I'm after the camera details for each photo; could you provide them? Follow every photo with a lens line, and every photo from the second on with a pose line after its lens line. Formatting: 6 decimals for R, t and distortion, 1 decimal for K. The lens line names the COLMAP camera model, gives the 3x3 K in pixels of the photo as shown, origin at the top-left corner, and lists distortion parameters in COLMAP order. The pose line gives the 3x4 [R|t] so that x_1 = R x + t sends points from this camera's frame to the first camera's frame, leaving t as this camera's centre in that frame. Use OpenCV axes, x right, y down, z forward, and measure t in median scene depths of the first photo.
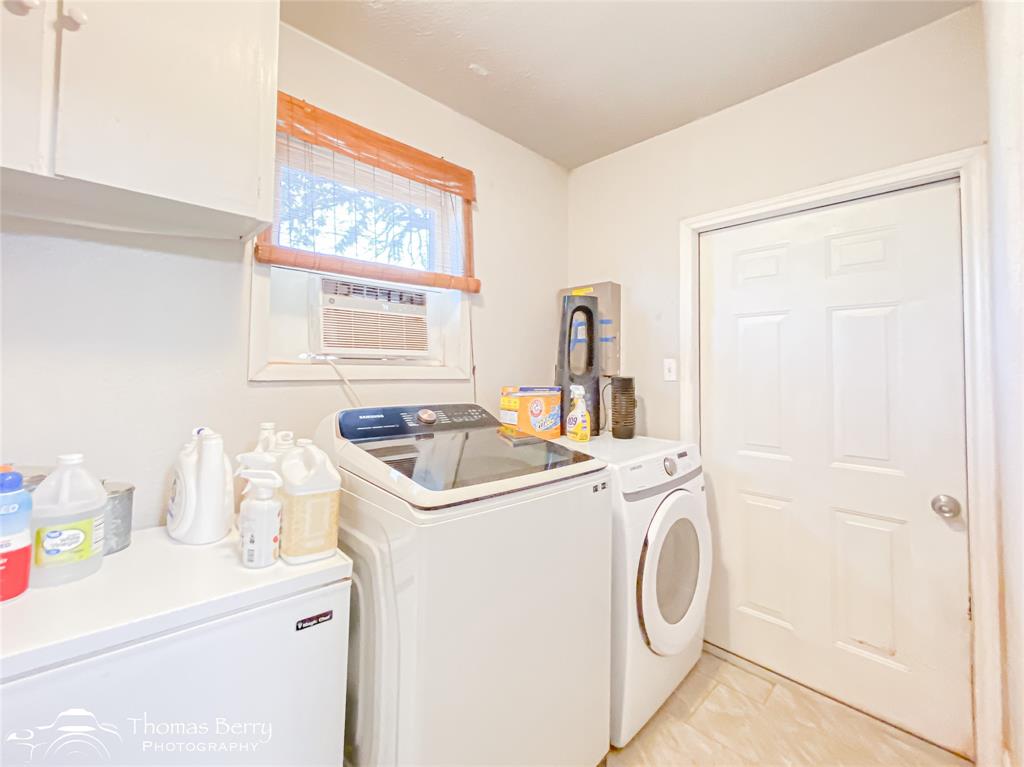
lens RADIAL K [[433.0, 0, 512.0], [0, 433.0, 388.7], [0, 0, 1]] dist [-0.002003, -0.001046]
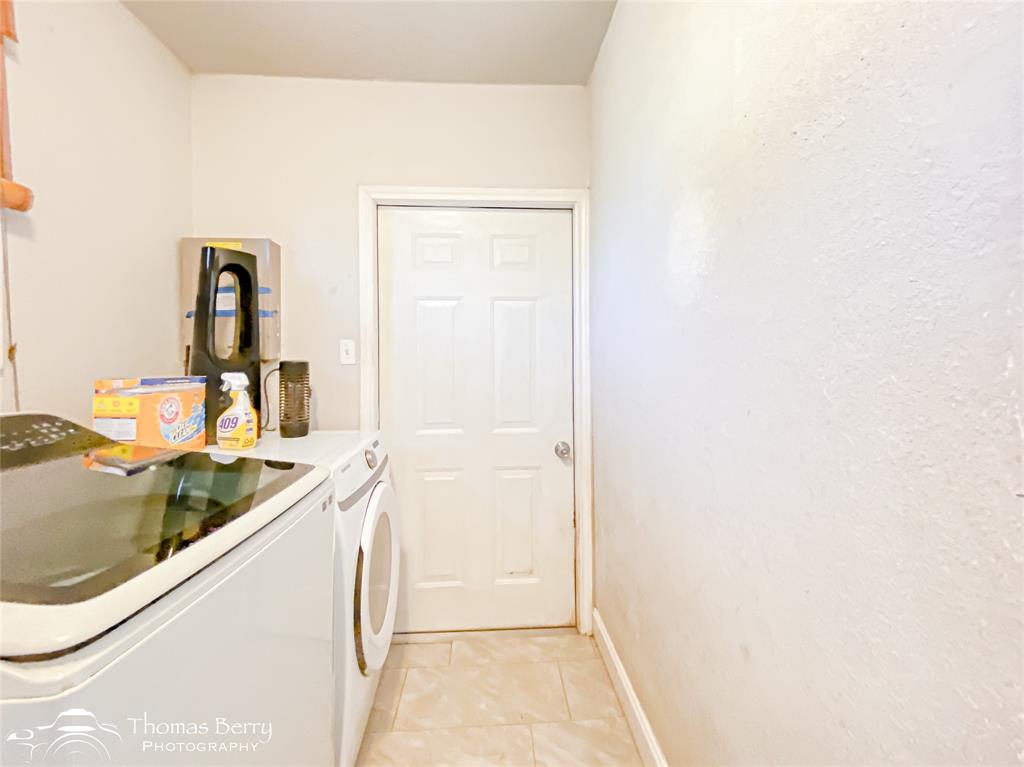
lens RADIAL K [[438.3, 0, 514.0], [0, 438.3, 375.1], [0, 0, 1]] dist [-0.000095, -0.000240]
pose [[0.640651, -0.040592, 0.766759, -0.115144], [0.041215, 0.998980, 0.018449, 0.001333], [-0.766726, 0.019782, 0.641670, 0.170268]]
